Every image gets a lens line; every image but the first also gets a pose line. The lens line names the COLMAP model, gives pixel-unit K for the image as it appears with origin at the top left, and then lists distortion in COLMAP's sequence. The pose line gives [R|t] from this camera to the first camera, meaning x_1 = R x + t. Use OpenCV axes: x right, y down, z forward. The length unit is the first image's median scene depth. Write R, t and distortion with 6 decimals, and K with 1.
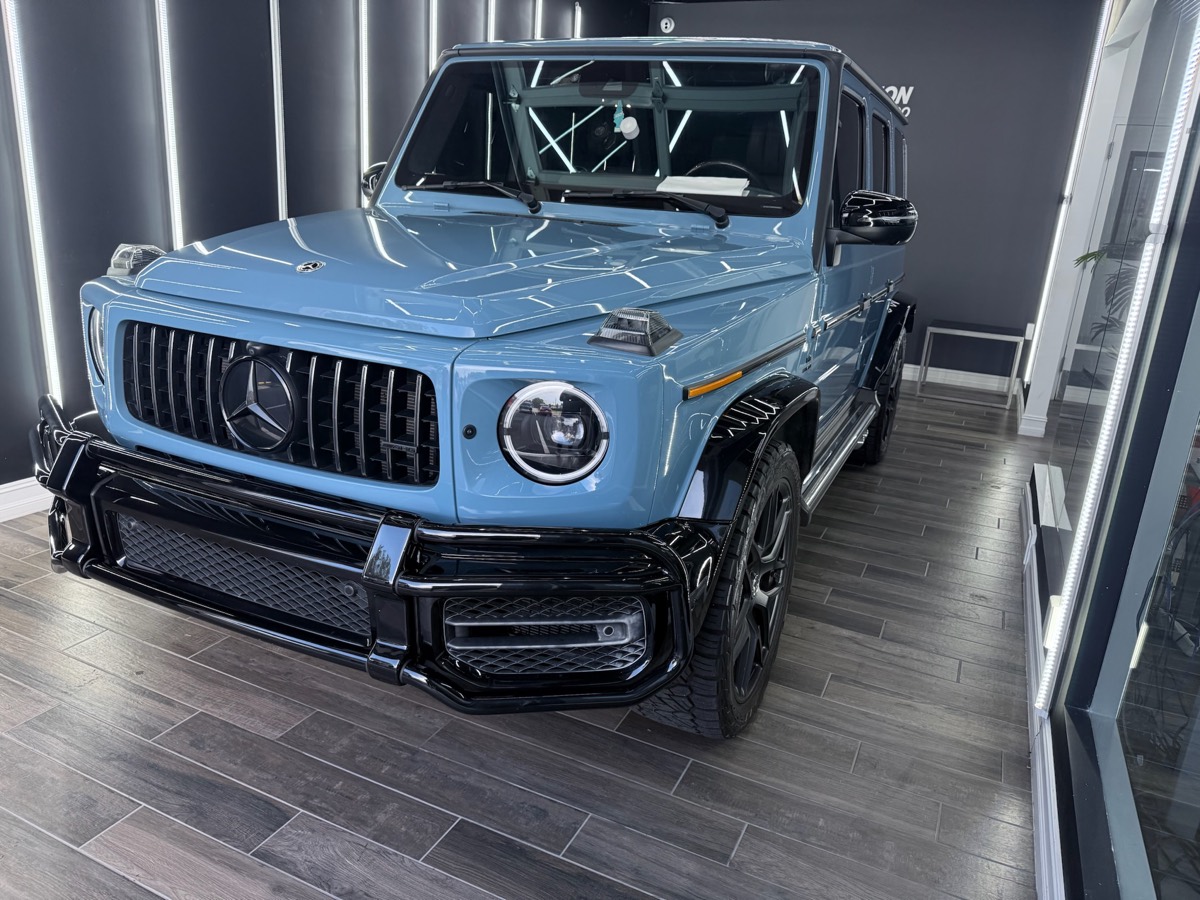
lens RADIAL K [[847.2, 0, 600.0], [0, 847.2, 442.5], [0, 0, 1]] dist [0.091904, -0.124613]
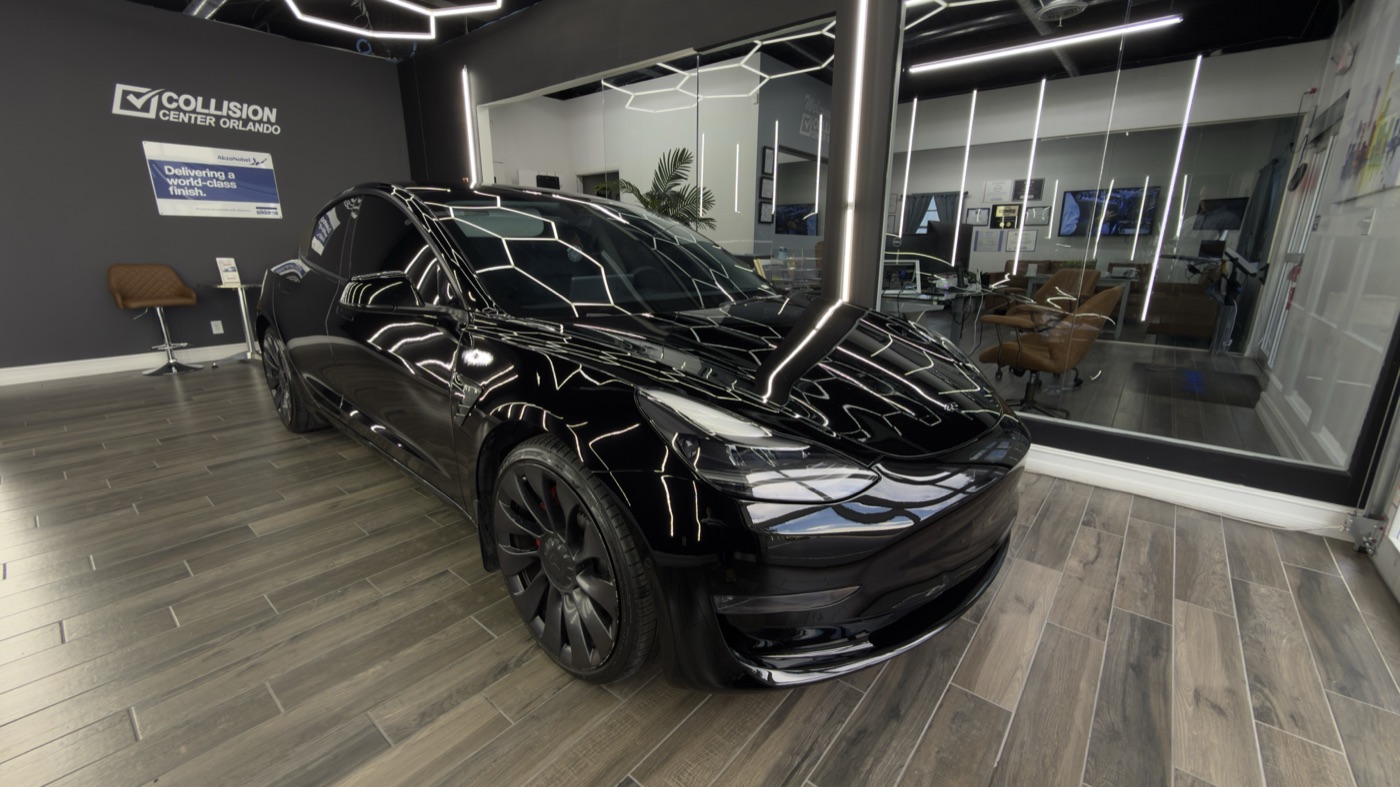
lens RADIAL K [[556.9, 0, 710.3], [0, 556.9, 390.7], [0, 0, 1]] dist [0.000782, -0.000101]
pose [[0.231186, -0.307381, 0.923076, -0.903096], [0.269021, 0.931983, 0.242970, -0.191278], [-0.934976, 0.192156, 0.298153, 0.736489]]
